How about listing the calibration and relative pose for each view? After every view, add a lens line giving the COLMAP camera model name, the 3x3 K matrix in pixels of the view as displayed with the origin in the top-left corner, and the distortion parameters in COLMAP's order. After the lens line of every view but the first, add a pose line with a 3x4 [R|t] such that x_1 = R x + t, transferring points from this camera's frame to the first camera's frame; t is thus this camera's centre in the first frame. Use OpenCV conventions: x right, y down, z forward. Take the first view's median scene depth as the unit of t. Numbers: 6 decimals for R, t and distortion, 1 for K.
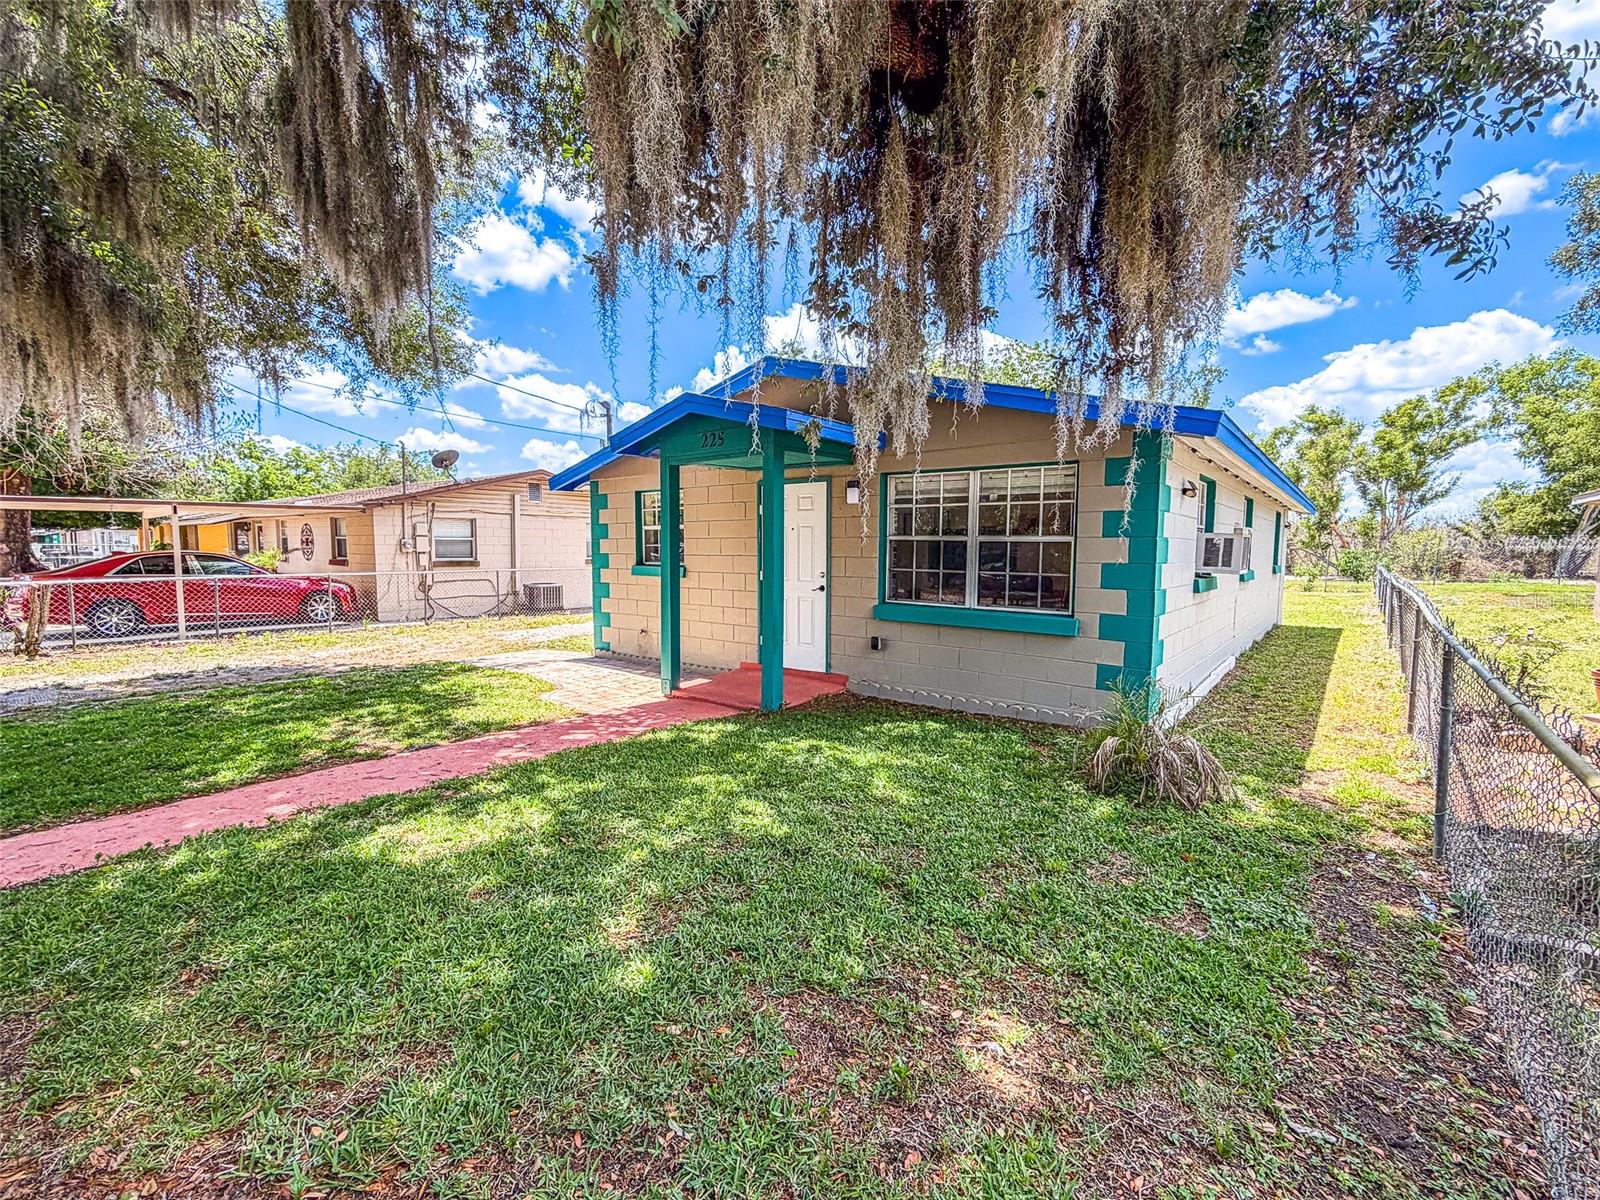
lens RADIAL K [[697.6, 0, 800.4], [0, 697.6, 600.1], [0, 0, 1]] dist [0.000144, 0.000150]
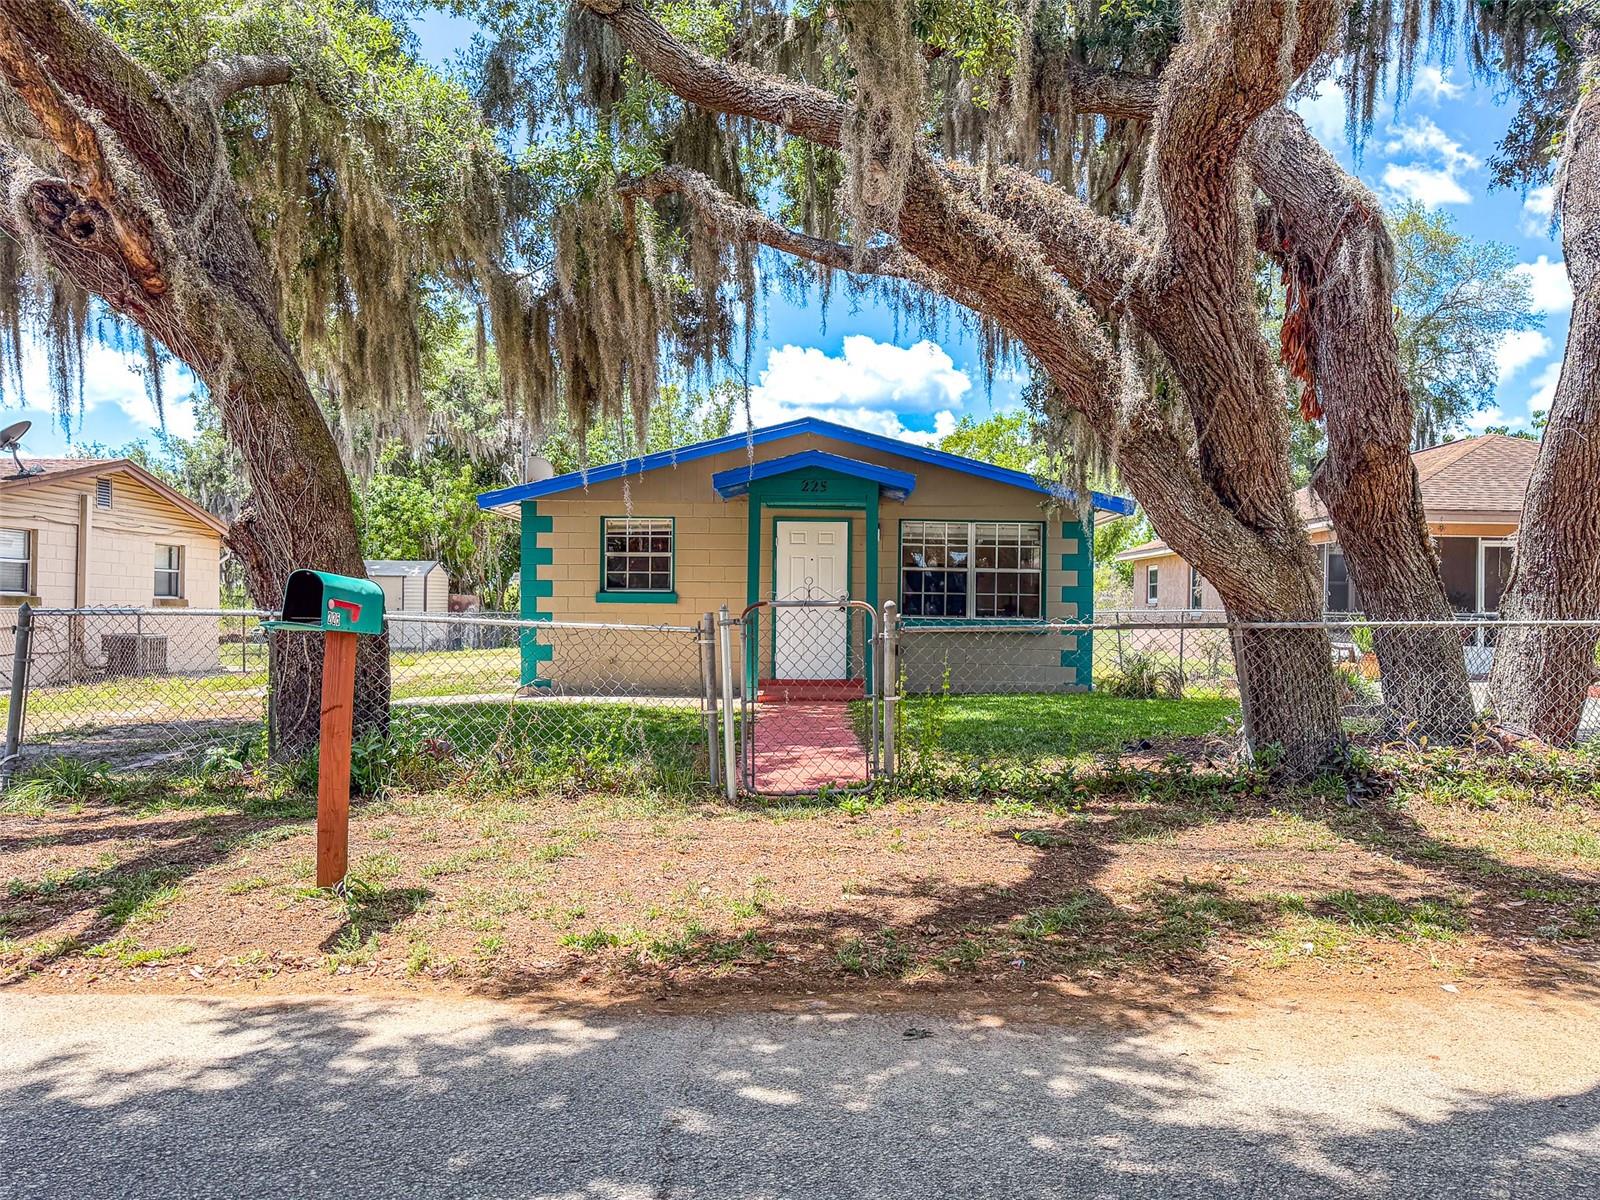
lens RADIAL K [[1140.9, 0, 801.6], [0, 1140.9, 606.5], [0, 0, 1]] dist [-0.002113, -0.002204]
pose [[0.779268, 0.006585, 0.626657, -1.441897], [0.041712, 0.997182, -0.062349, 0.113119], [-0.625301, 0.074726, 0.776797, -0.563321]]
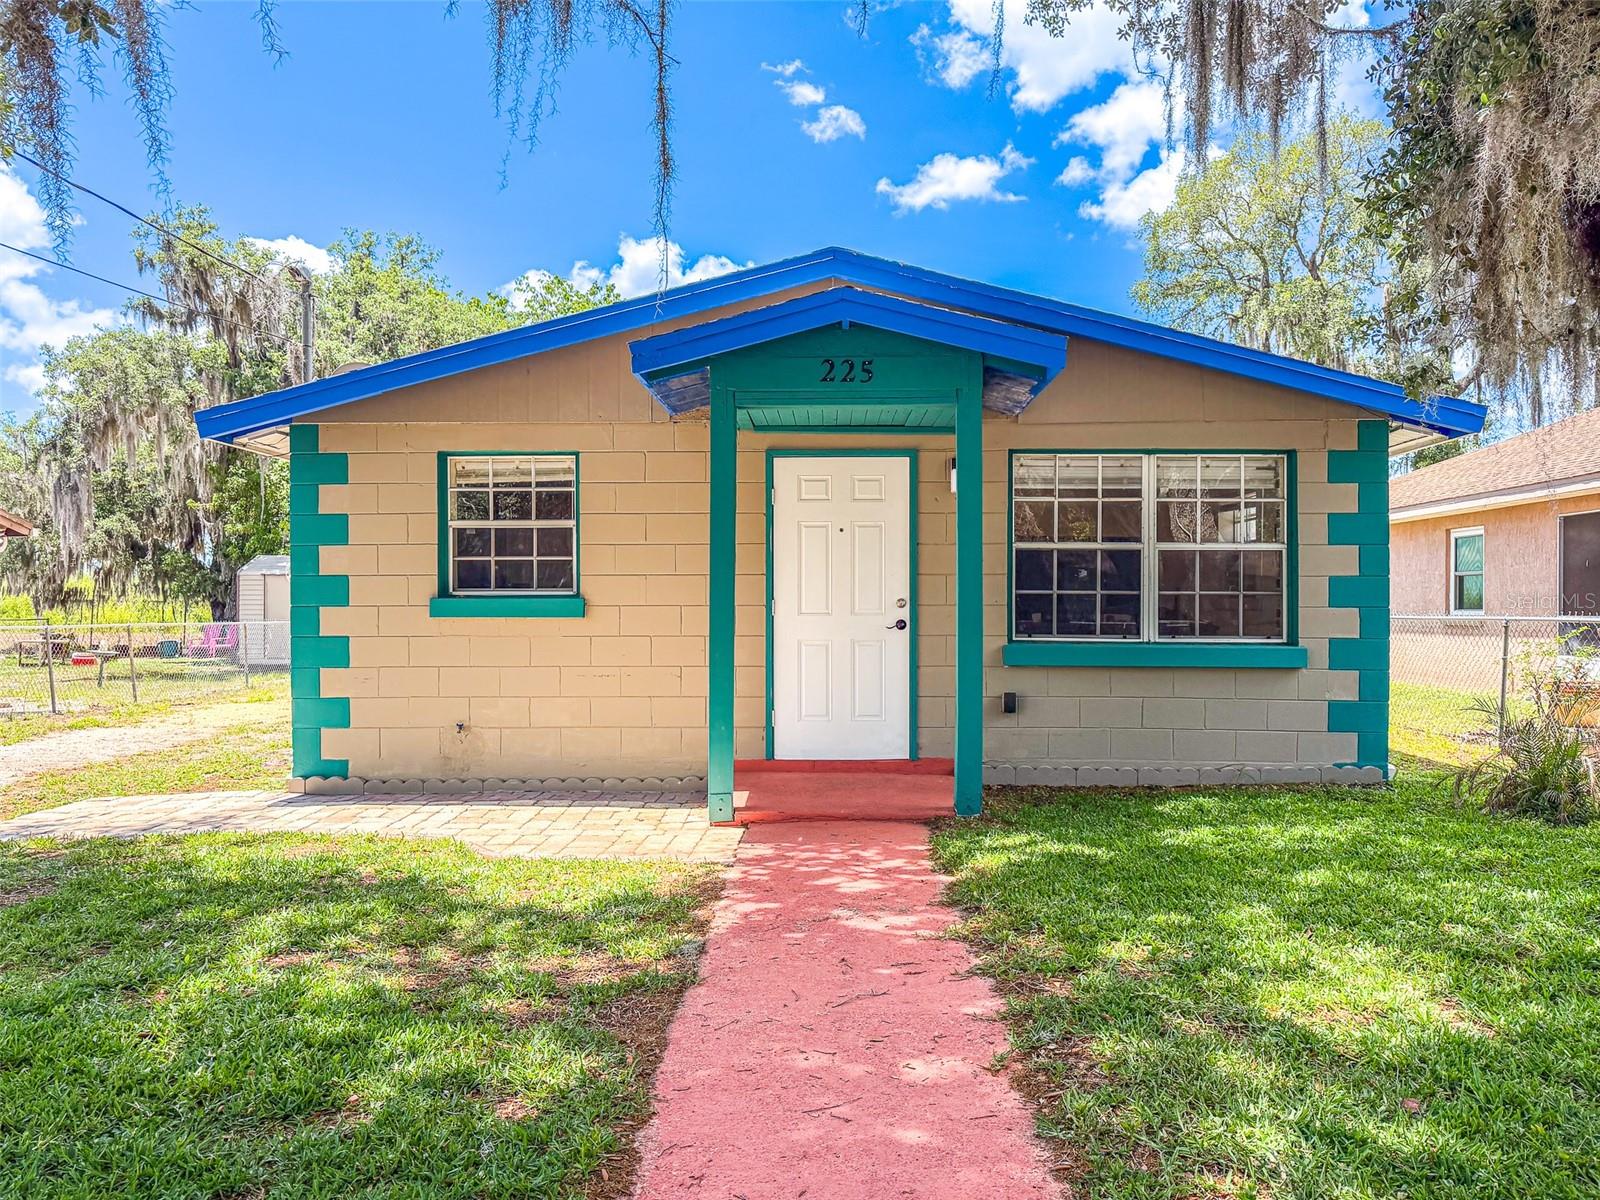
lens RADIAL K [[1140.9, 0, 793.0], [0, 1140.9, 604.2], [0, 0, 1]] dist [-0.002113, -0.002204]
pose [[0.795520, -0.002450, 0.605922, -0.763623], [0.050152, 0.996827, -0.061813, 0.026841], [-0.603848, 0.079562, 0.793119, 0.275467]]
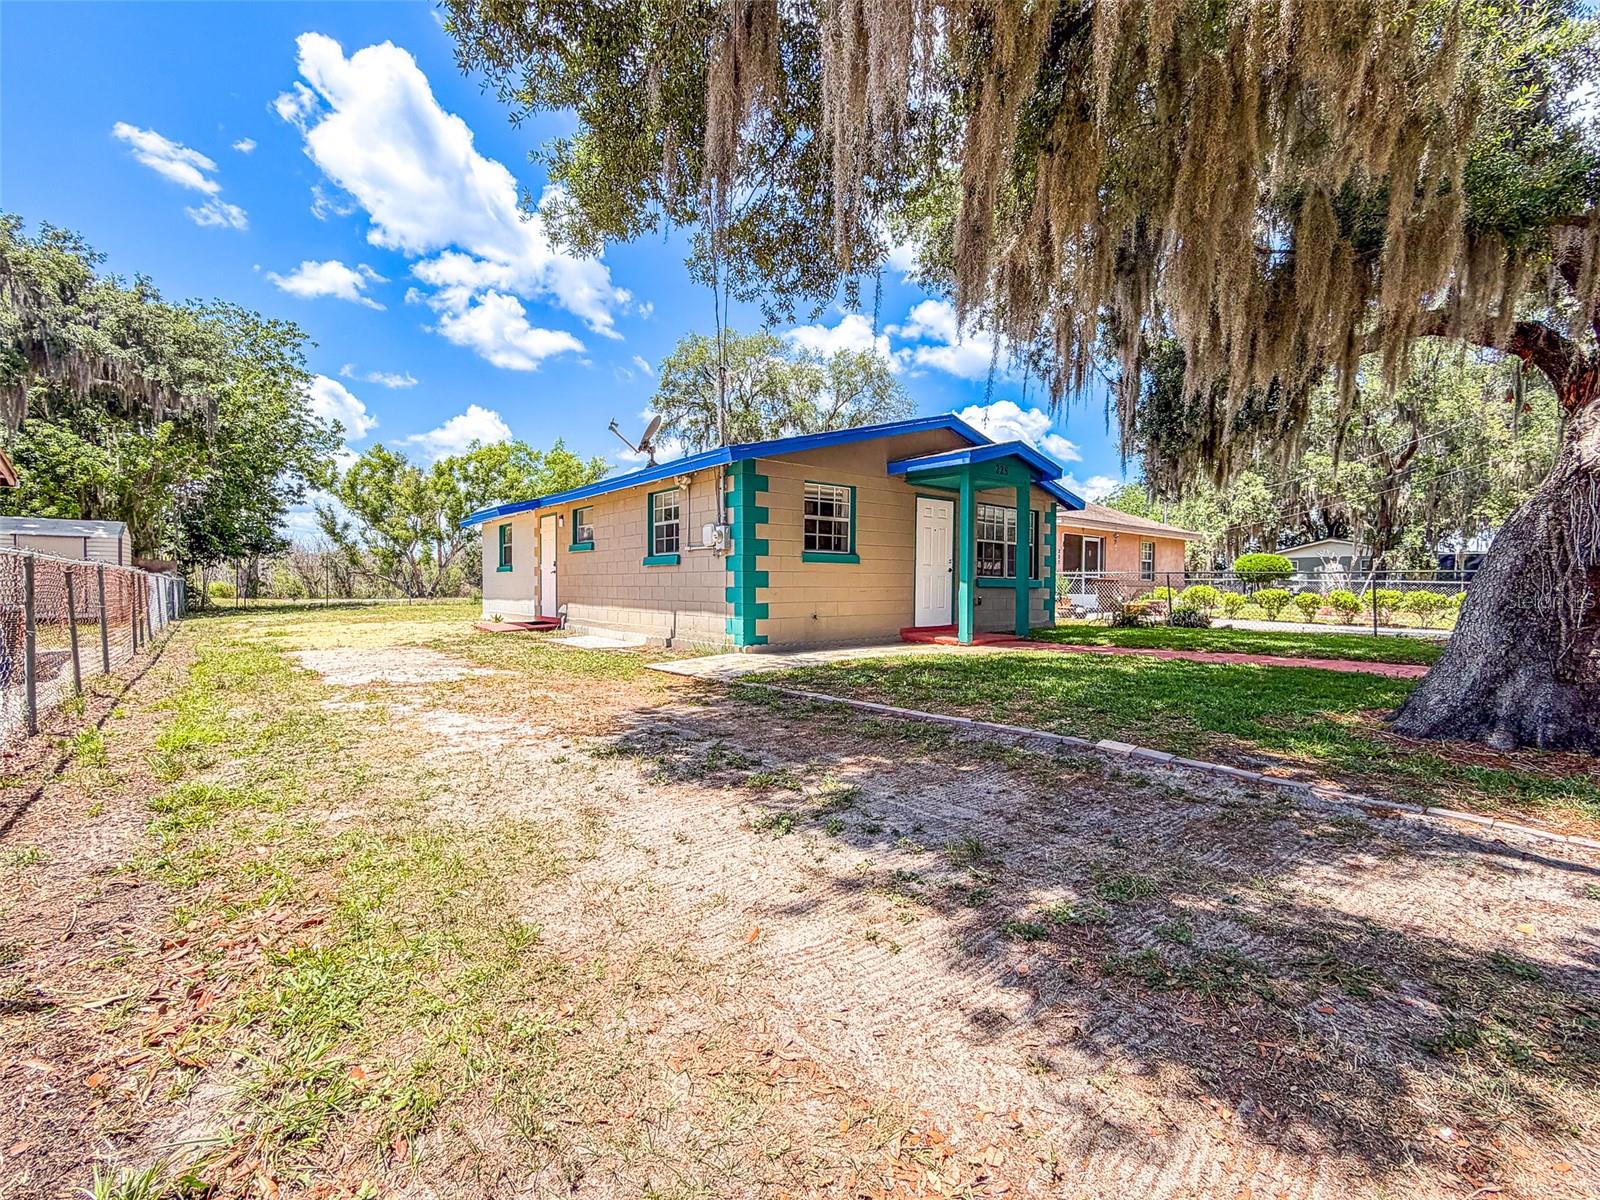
lens RADIAL K [[697.6, 0, 789.0], [0, 697.6, 603.9], [0, 0, 1]] dist [0.000144, 0.000150]
pose [[0.213836, -0.030514, 0.976393, -1.775460], [0.070025, 0.997420, 0.015835, 0.009337], [-0.974357, 0.064986, 0.215421, 1.163055]]
